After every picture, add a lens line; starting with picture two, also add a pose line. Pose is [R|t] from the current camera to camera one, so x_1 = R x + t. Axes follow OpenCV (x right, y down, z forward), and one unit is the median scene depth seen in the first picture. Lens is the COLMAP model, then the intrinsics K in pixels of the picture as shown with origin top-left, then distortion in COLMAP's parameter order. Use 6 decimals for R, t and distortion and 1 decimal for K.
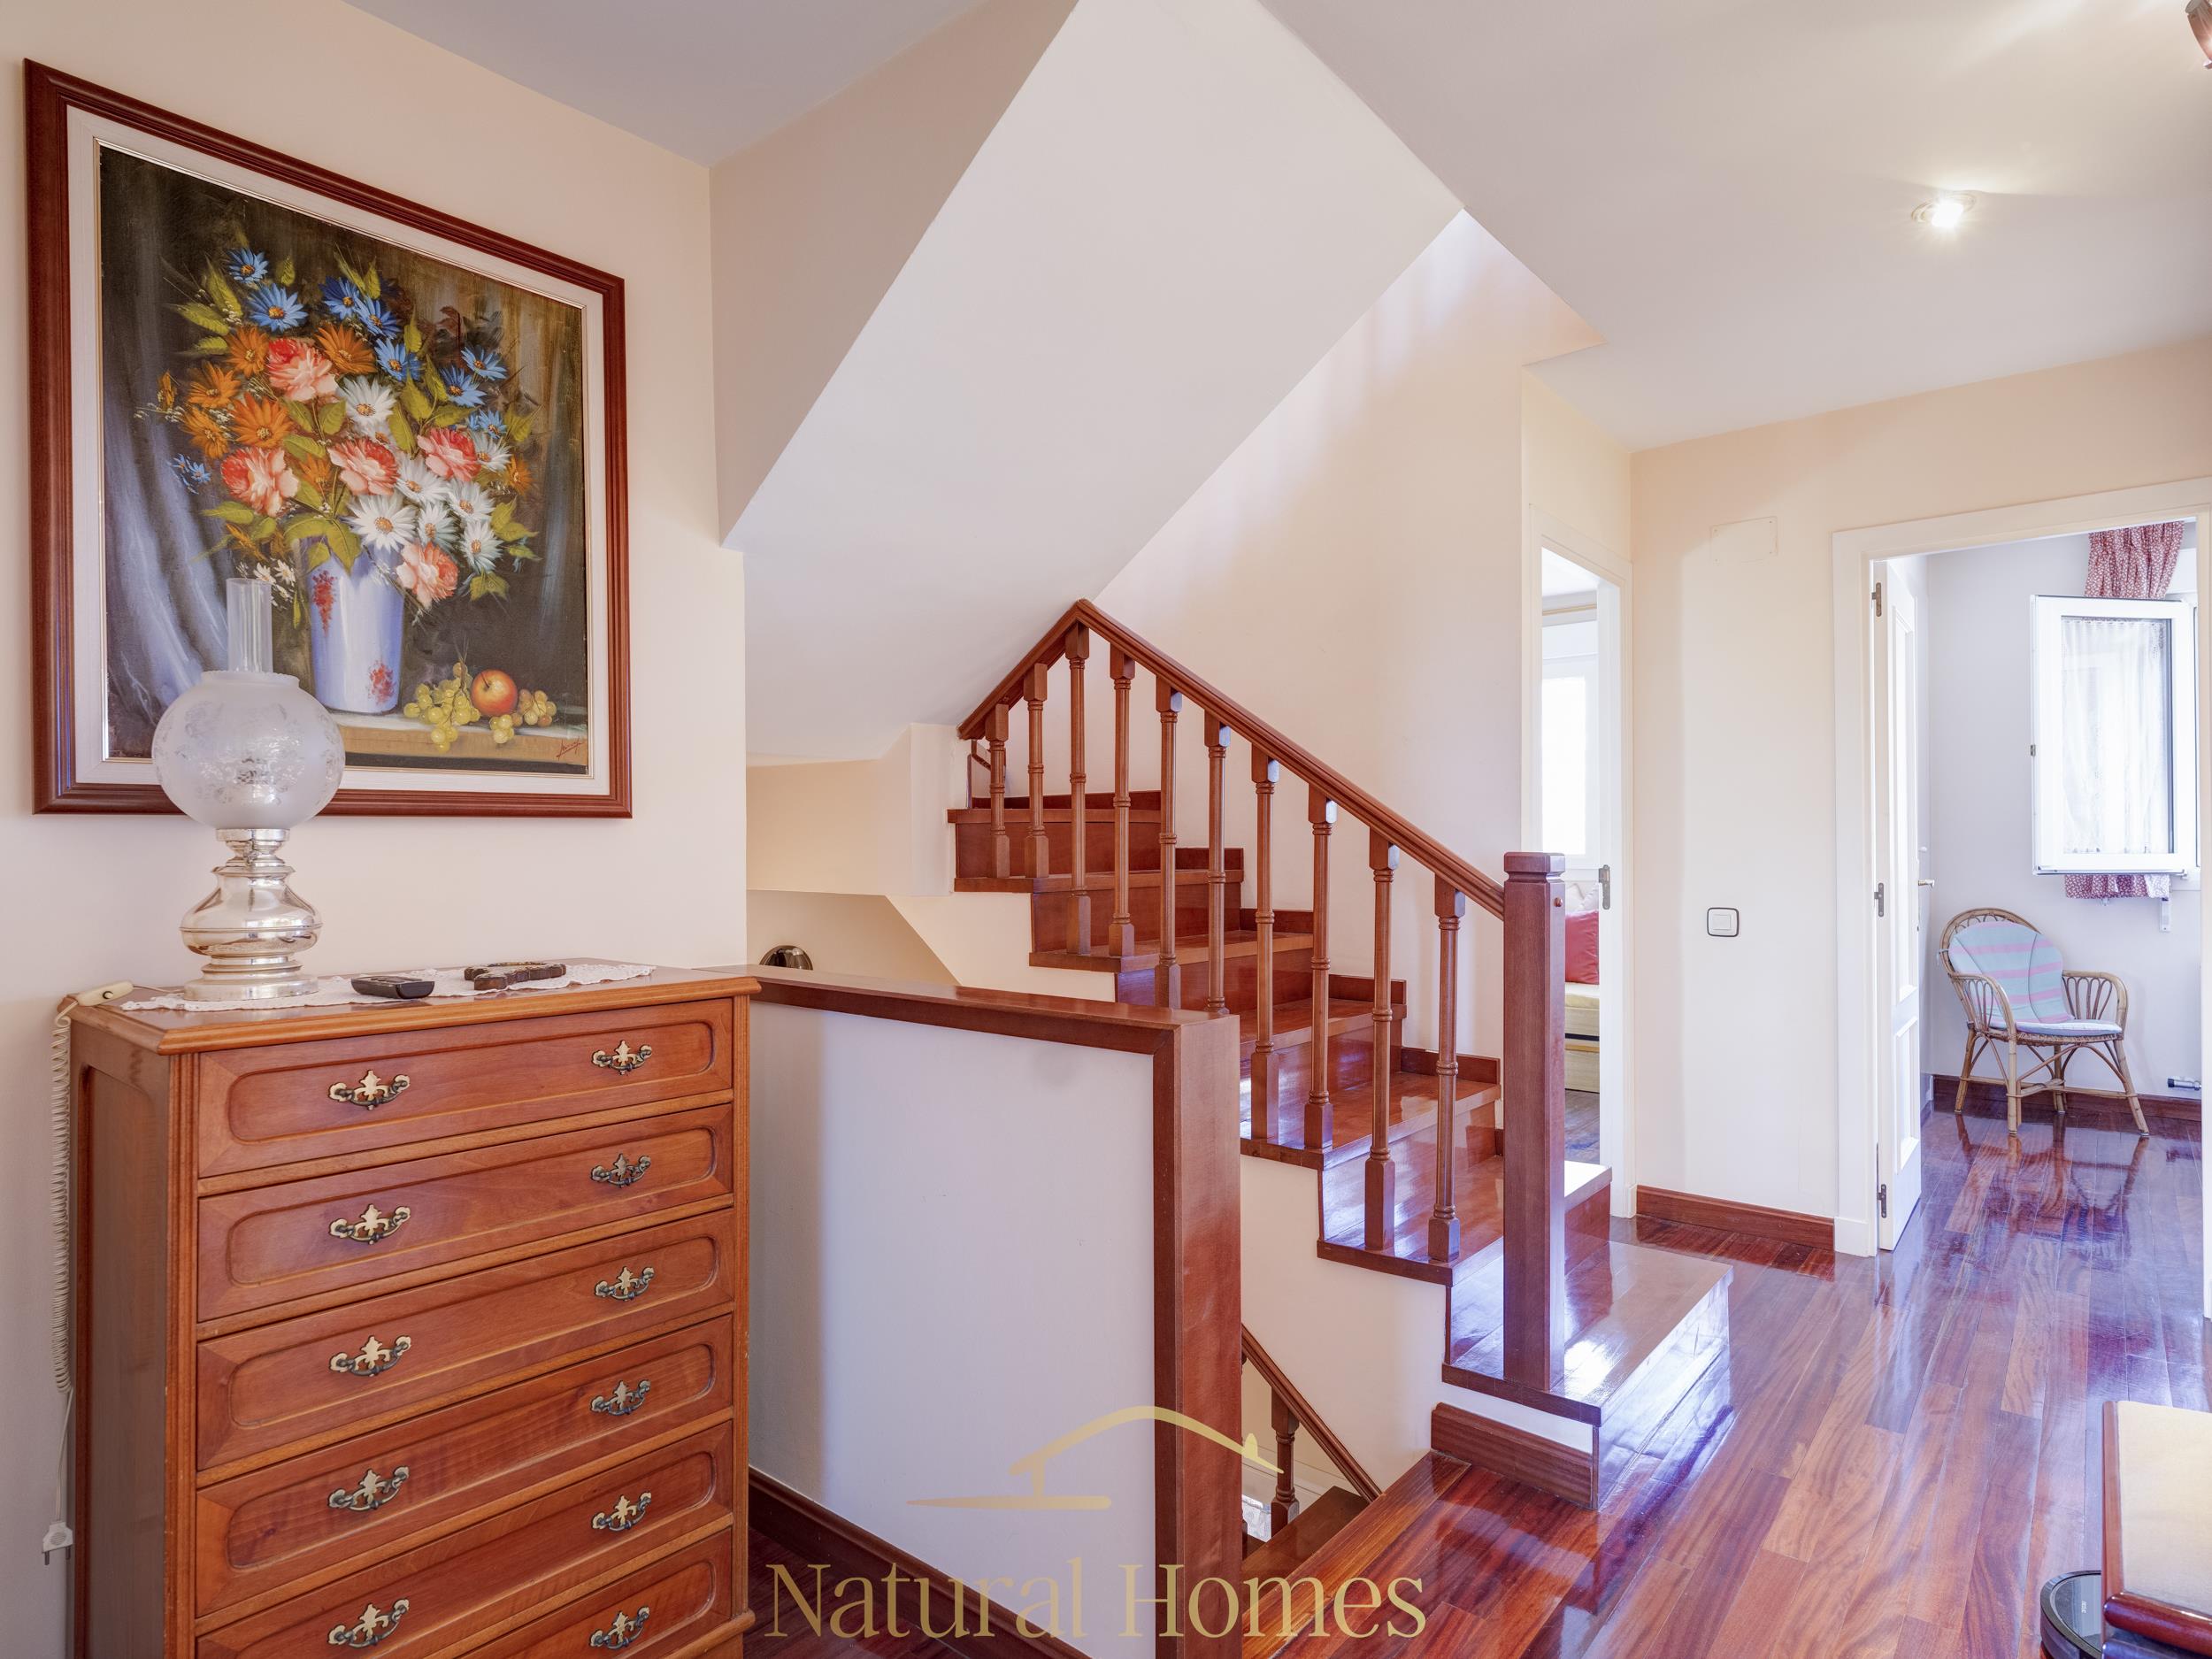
lens RADIAL K [[1204.8, 0, 1107.0], [0, 1204.8, 827.0], [0, 0, 1]] dist [0.001564, -0.003648]
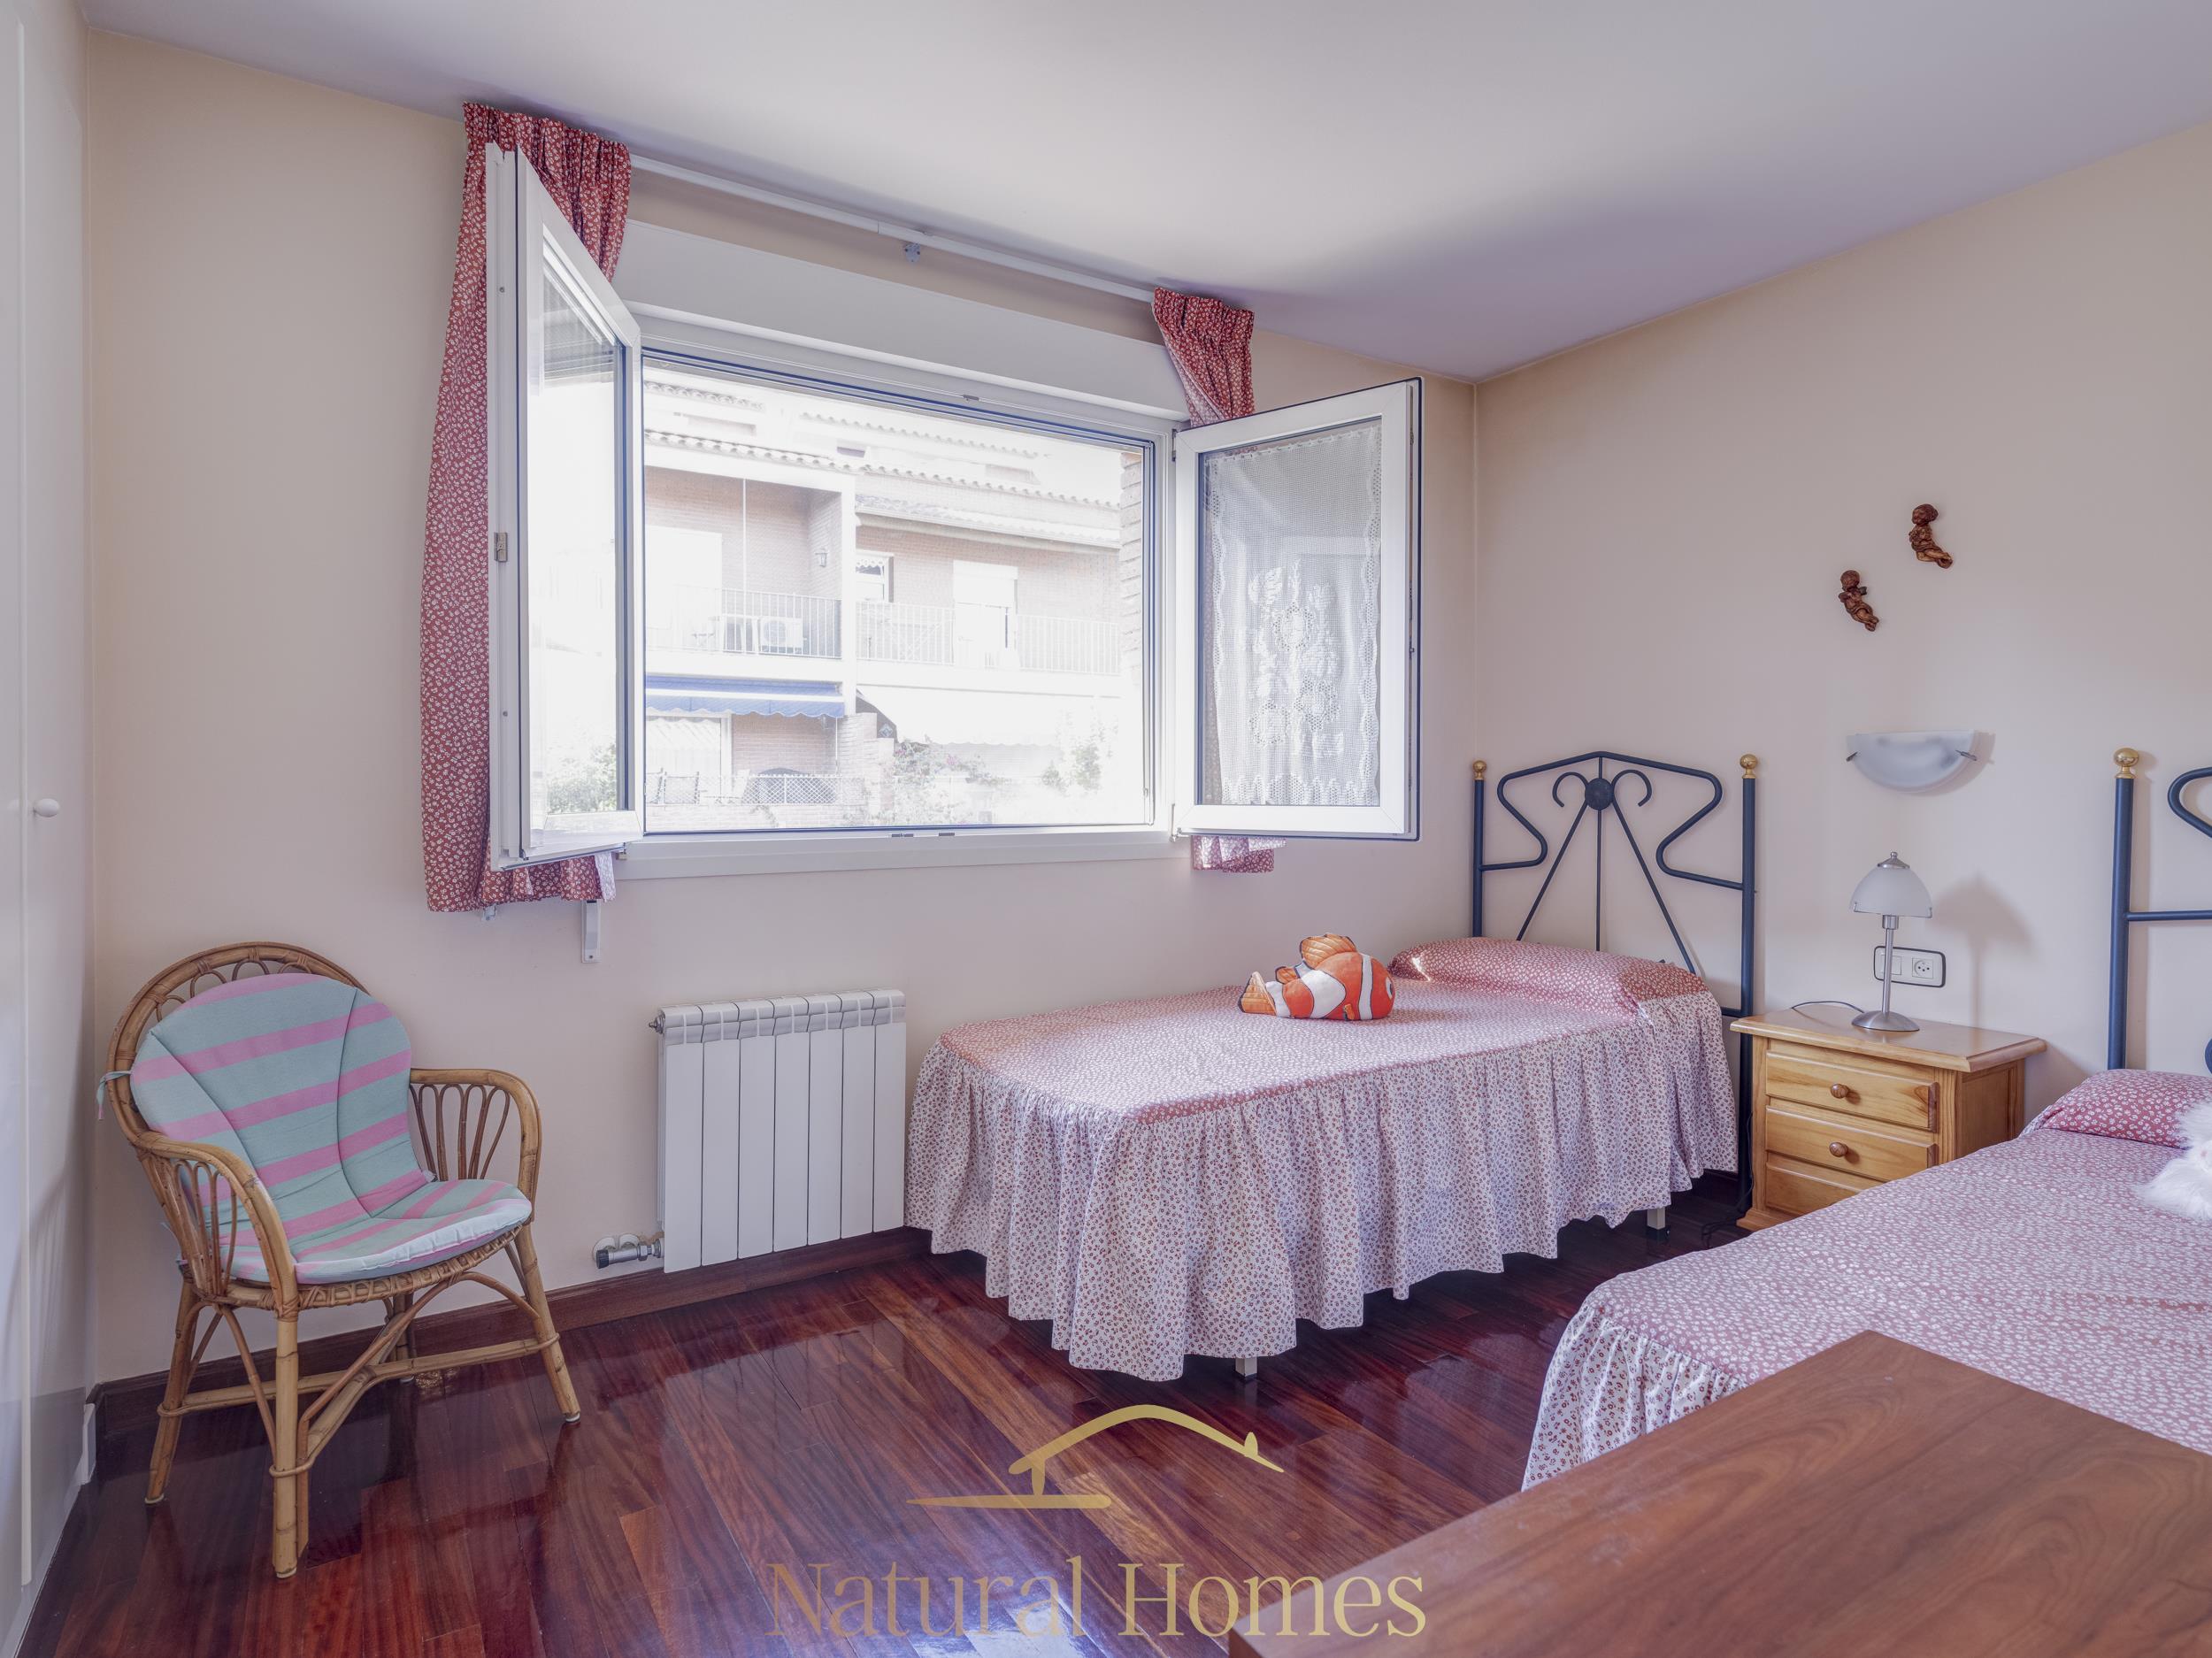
lens RADIAL K [[1204.8, 0, 1120.0], [0, 1204.8, 818.9], [0, 0, 1]] dist [0.001564, -0.003648]
pose [[0.353629, -0.002387, 0.935383, 0.485233], [-0.005914, 0.999971, 0.004788, 0.021663], [-0.935367, -0.007225, 0.353605, 0.616922]]
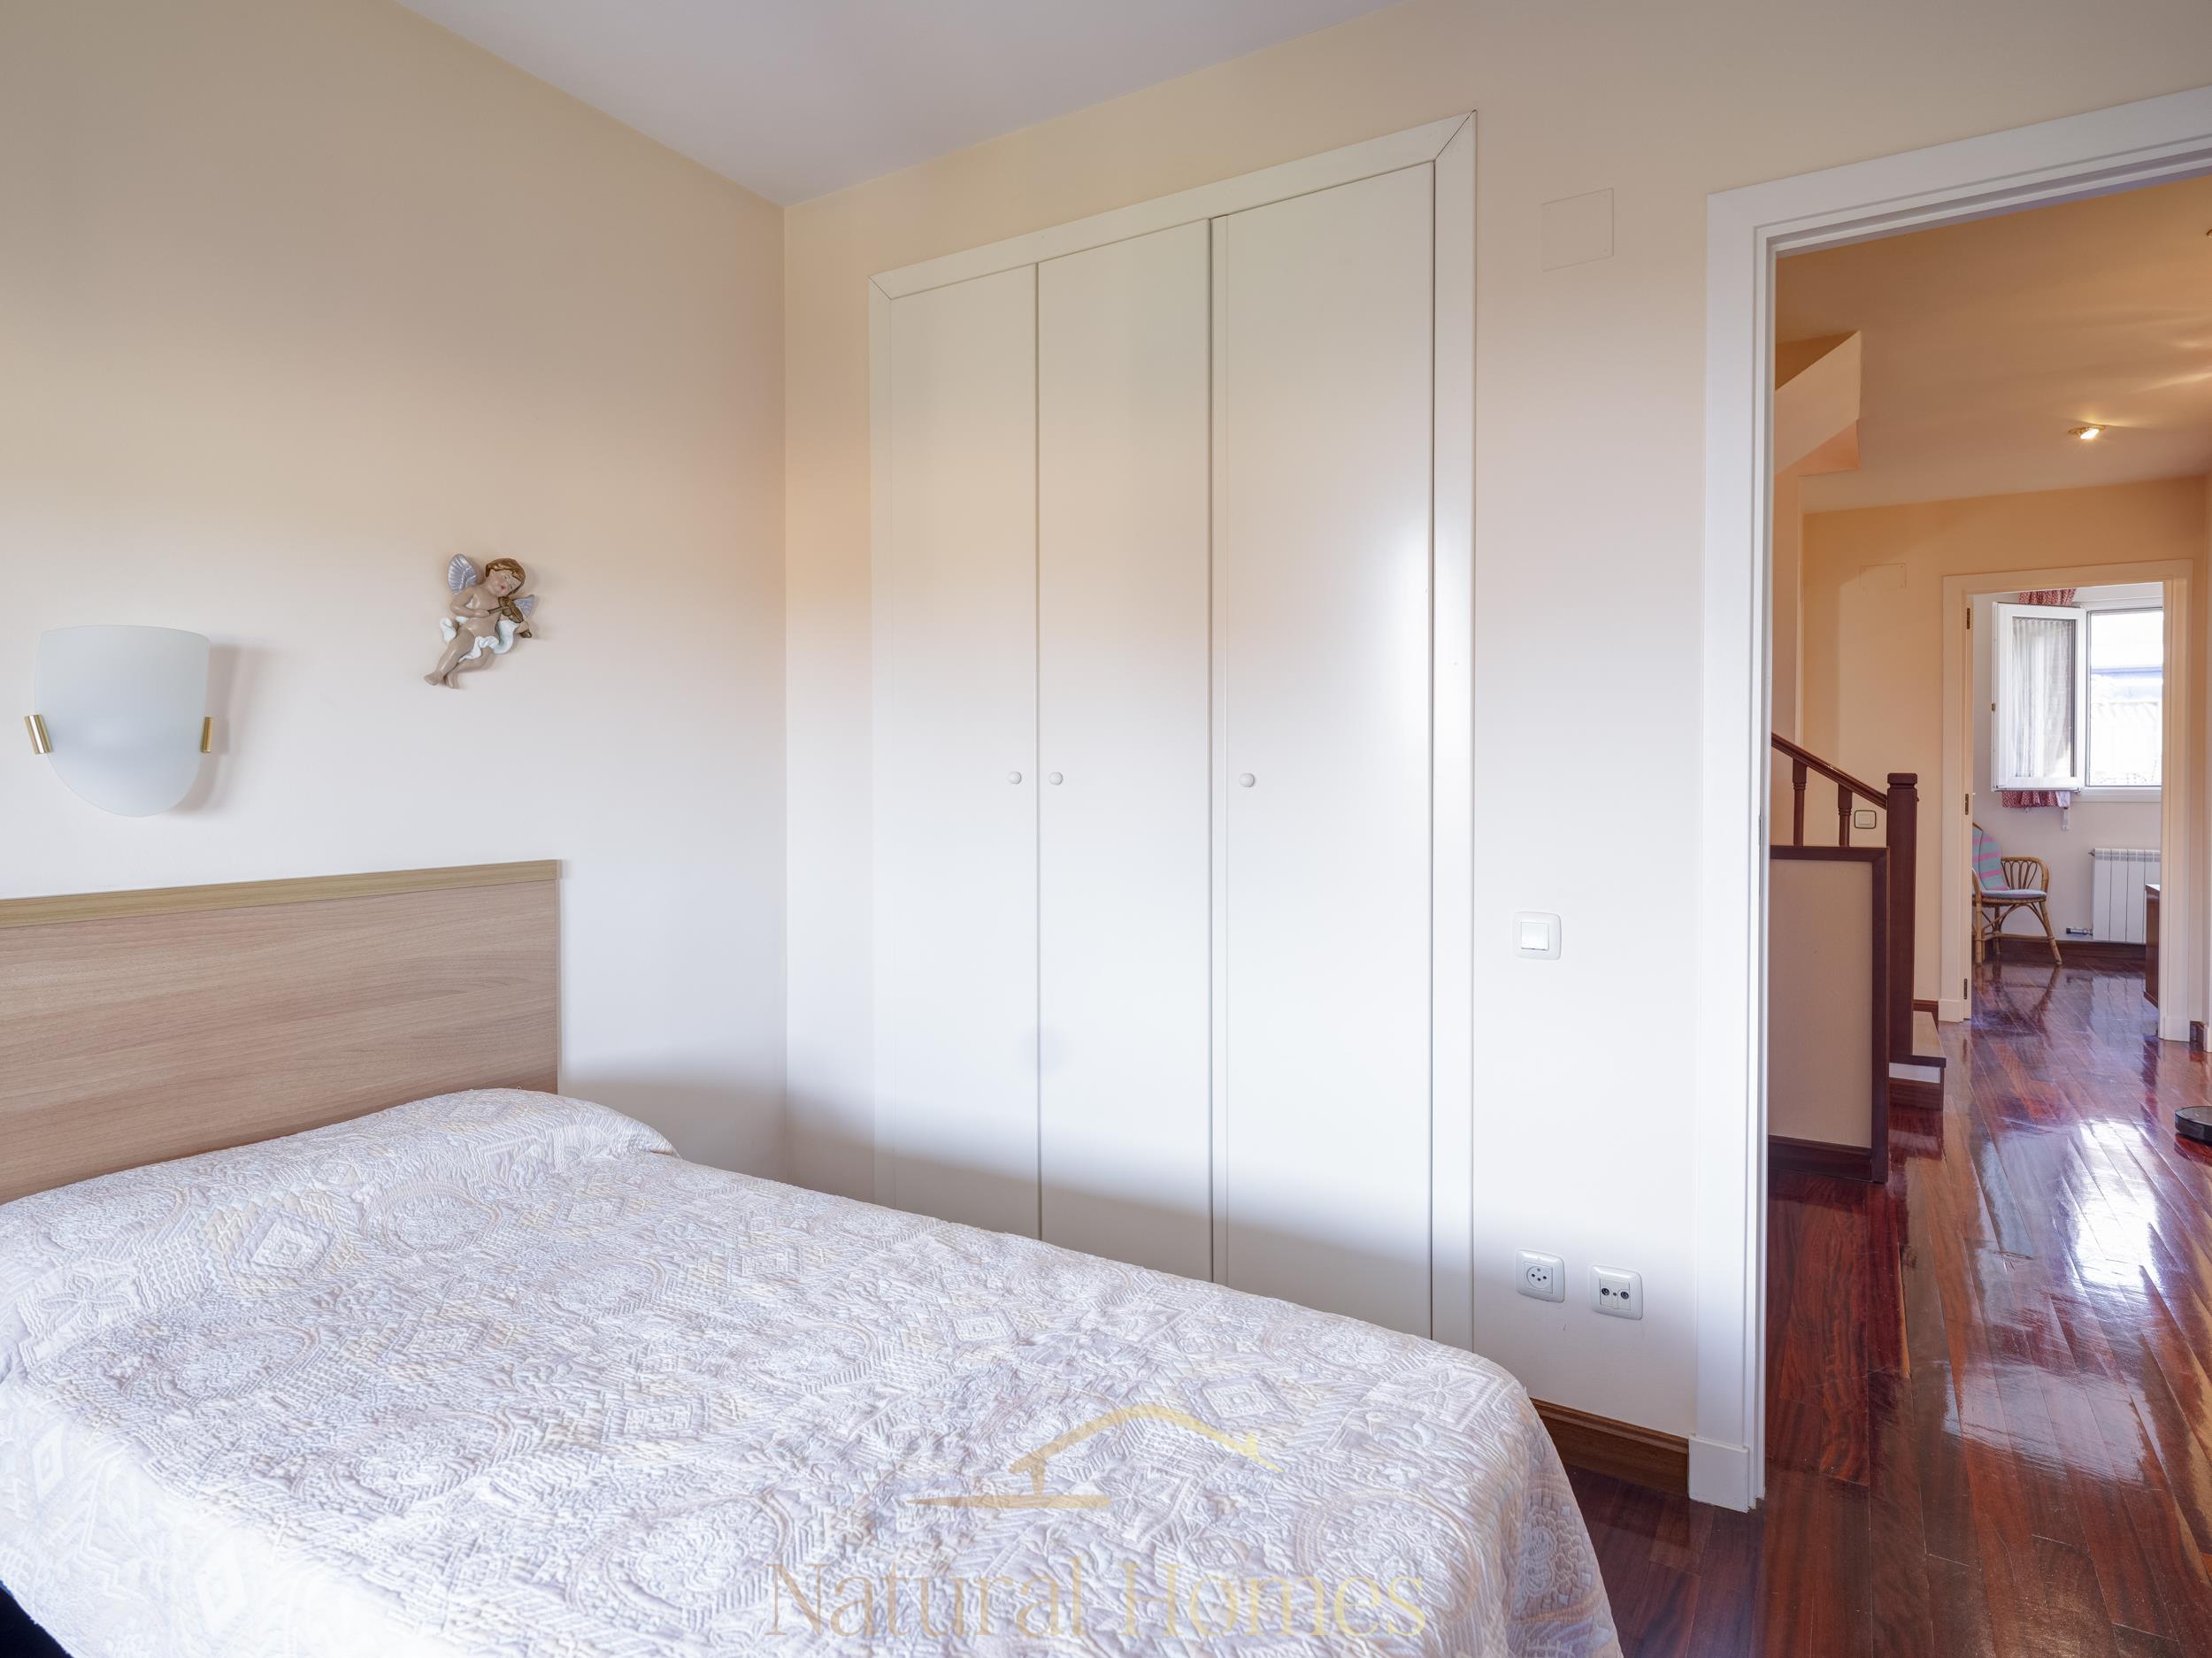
lens RADIAL K [[1204.8, 0, 1137.5], [0, 1204.8, 773.1], [0, 0, 1]] dist [0.001564, -0.003648]
pose [[0.988016, -0.000056, 0.154350, -0.489637], [-0.002010, 0.999911, 0.013224, -0.000097], [-0.154337, -0.013376, 0.987928, -0.295969]]
